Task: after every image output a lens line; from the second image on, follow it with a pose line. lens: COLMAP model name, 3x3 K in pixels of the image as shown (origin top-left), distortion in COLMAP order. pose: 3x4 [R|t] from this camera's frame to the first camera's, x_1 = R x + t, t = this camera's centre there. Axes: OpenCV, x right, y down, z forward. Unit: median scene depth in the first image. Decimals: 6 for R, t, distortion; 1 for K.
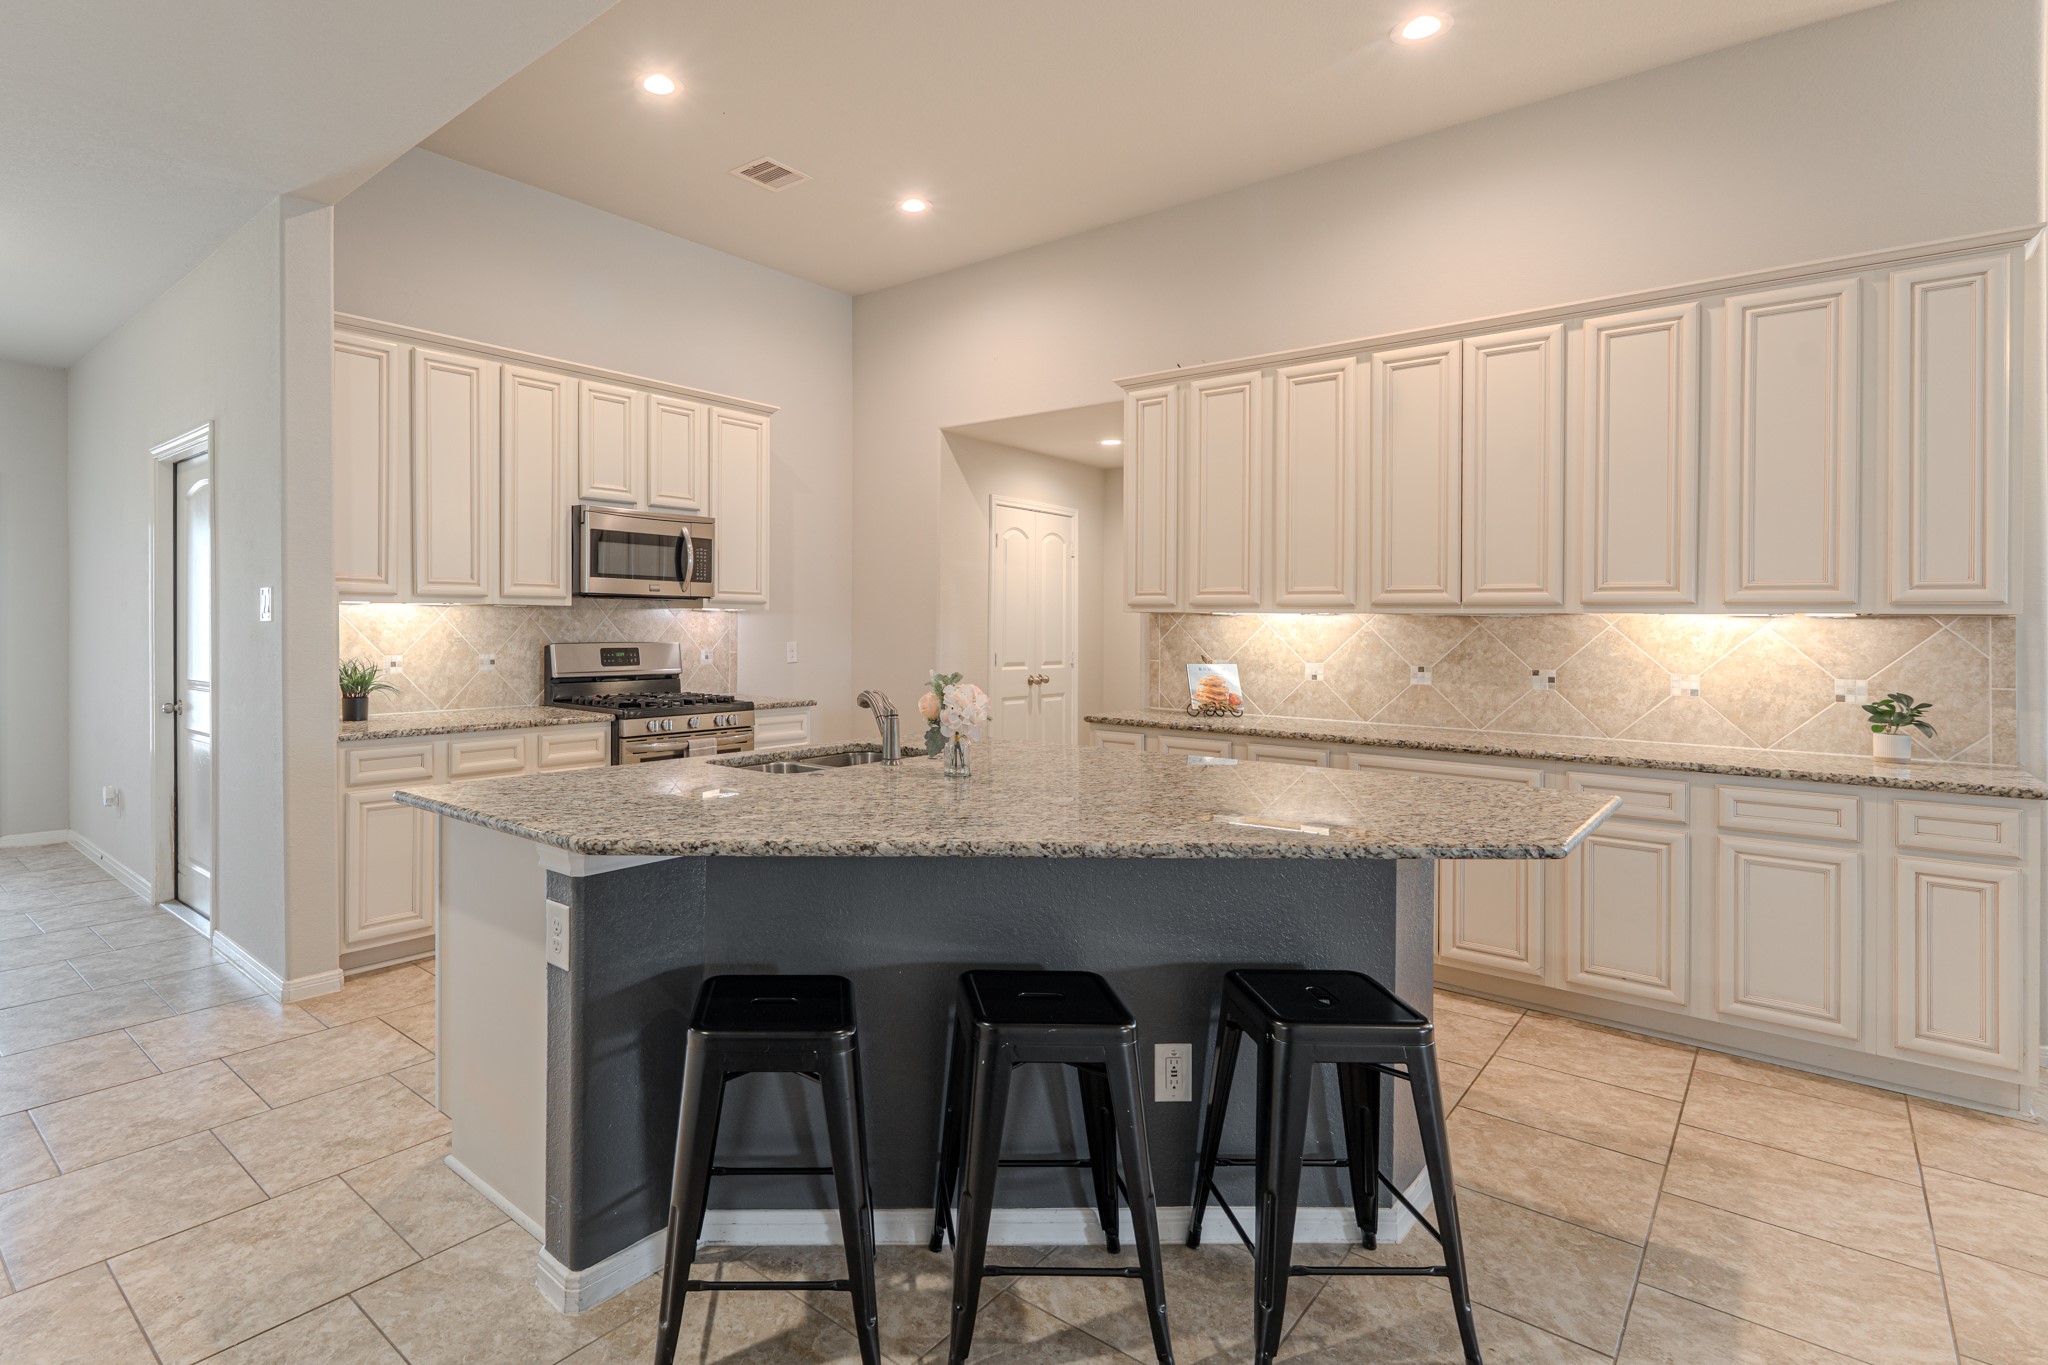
lens RADIAL K [[1022.3, 0, 851.7], [0, 1022.3, 626.6], [0, 0, 1]] dist [-0.003708, -0.000718]
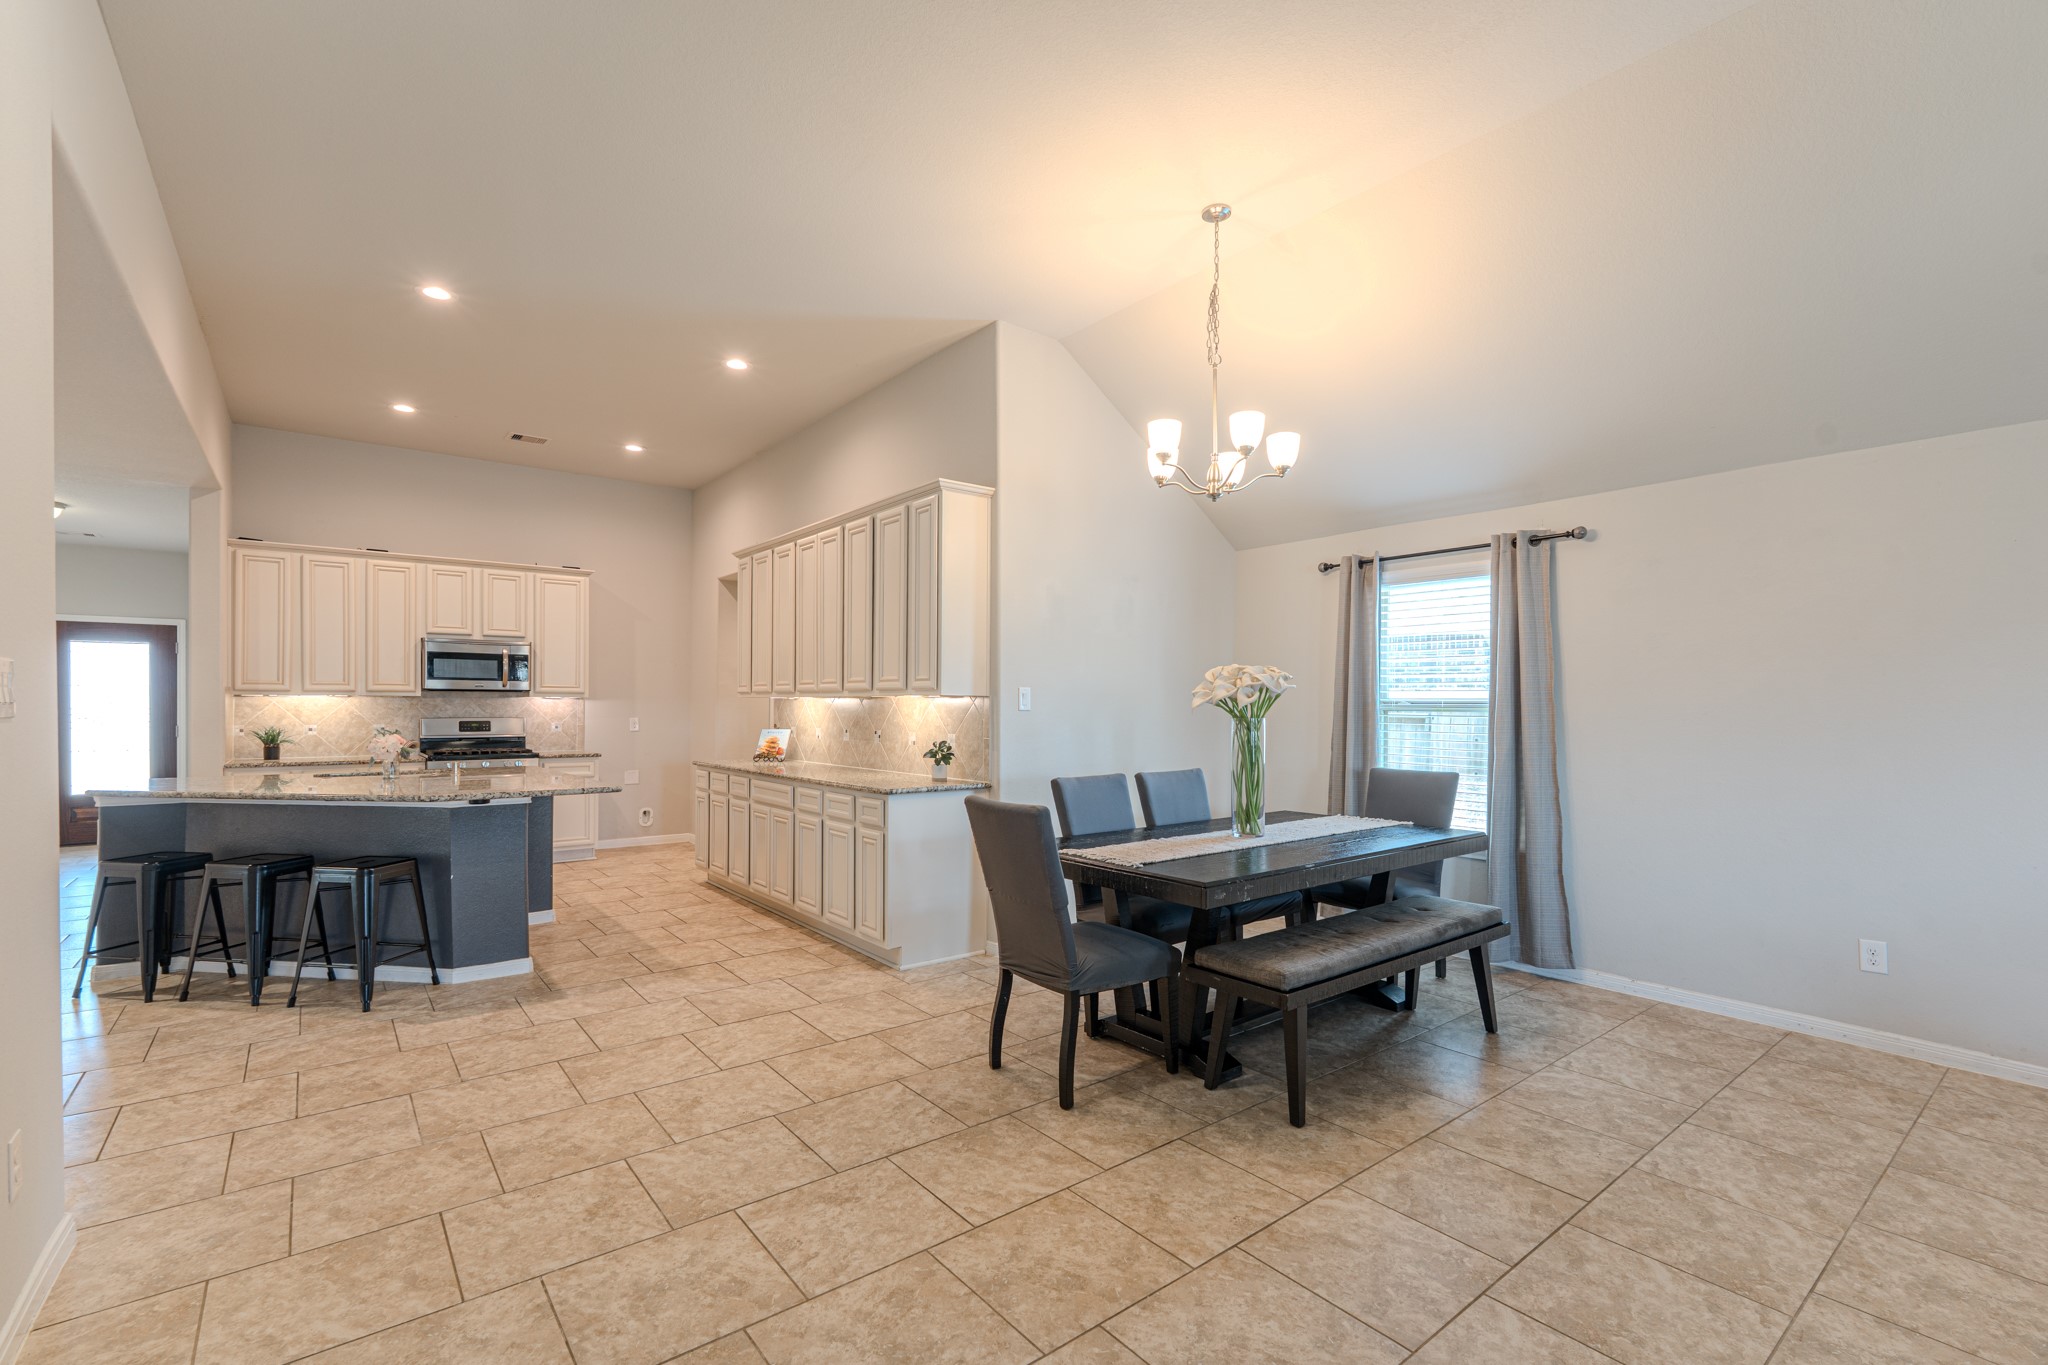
lens RADIAL K [[905.2, 0, 1022.5], [0, 905.2, 708.9], [0, 0, 1]] dist [-0.001714, -0.000117]
pose [[0.987797, -0.005123, -0.155663, 1.024560], [0.004629, 0.999983, -0.003537, 0.011872], [0.155679, 0.002774, 0.987804, -0.368240]]
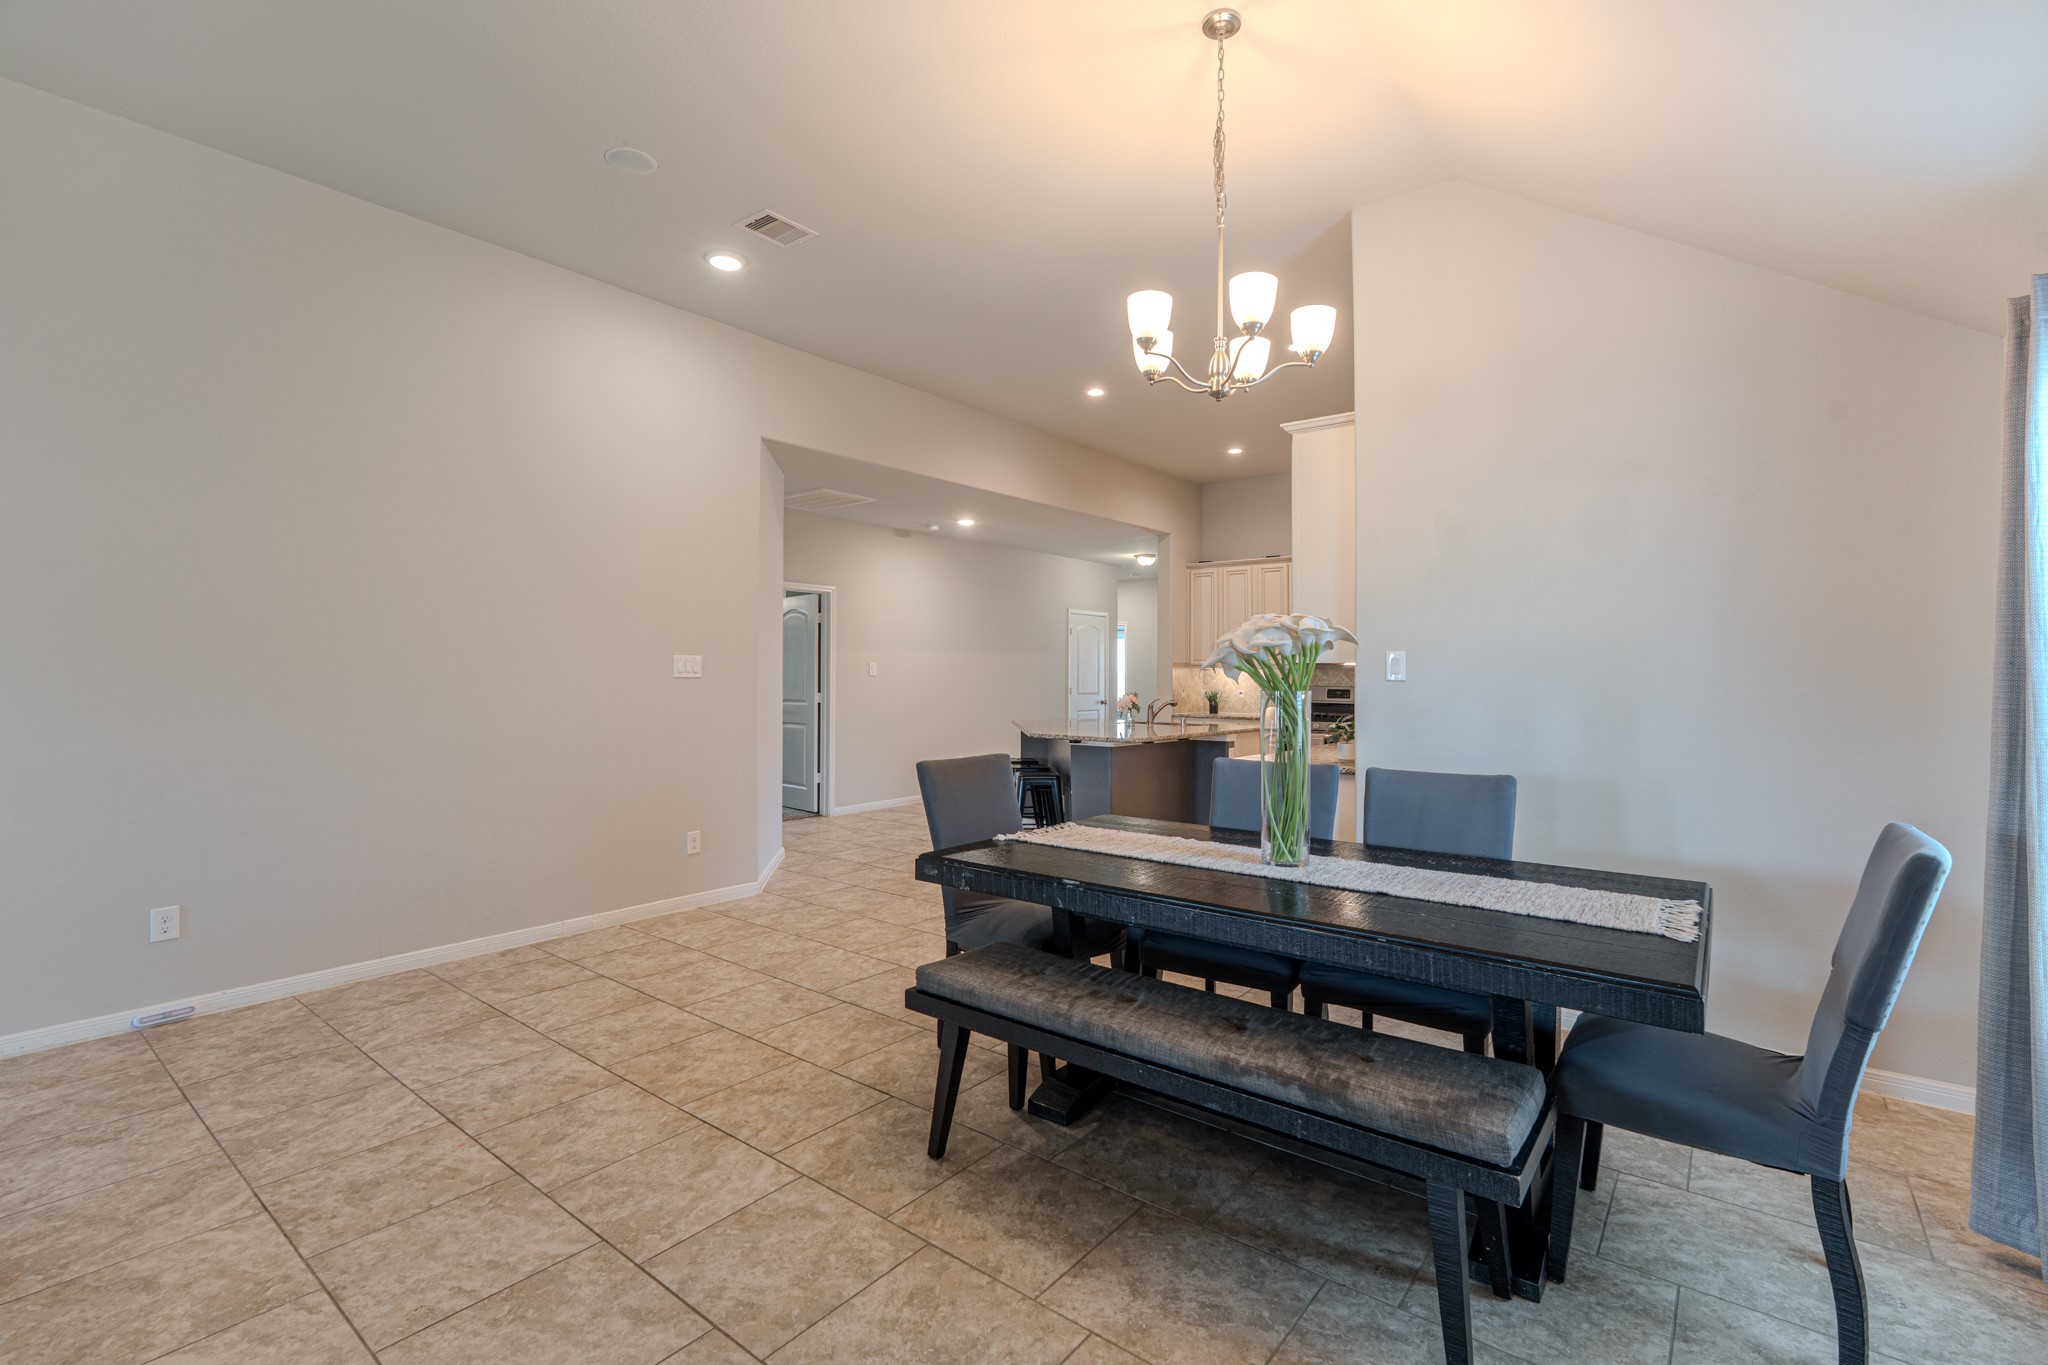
lens RADIAL K [[914.1, 0, 1028.7], [0, 914.1, 649.3], [0, 0, 1]] dist [-0.004359, -0.000358]
pose [[0.080480, -0.035242, -0.996133, 1.695960], [-0.009790, 0.999299, -0.036145, 0.015217], [0.996708, 0.012661, 0.080079, 0.312450]]
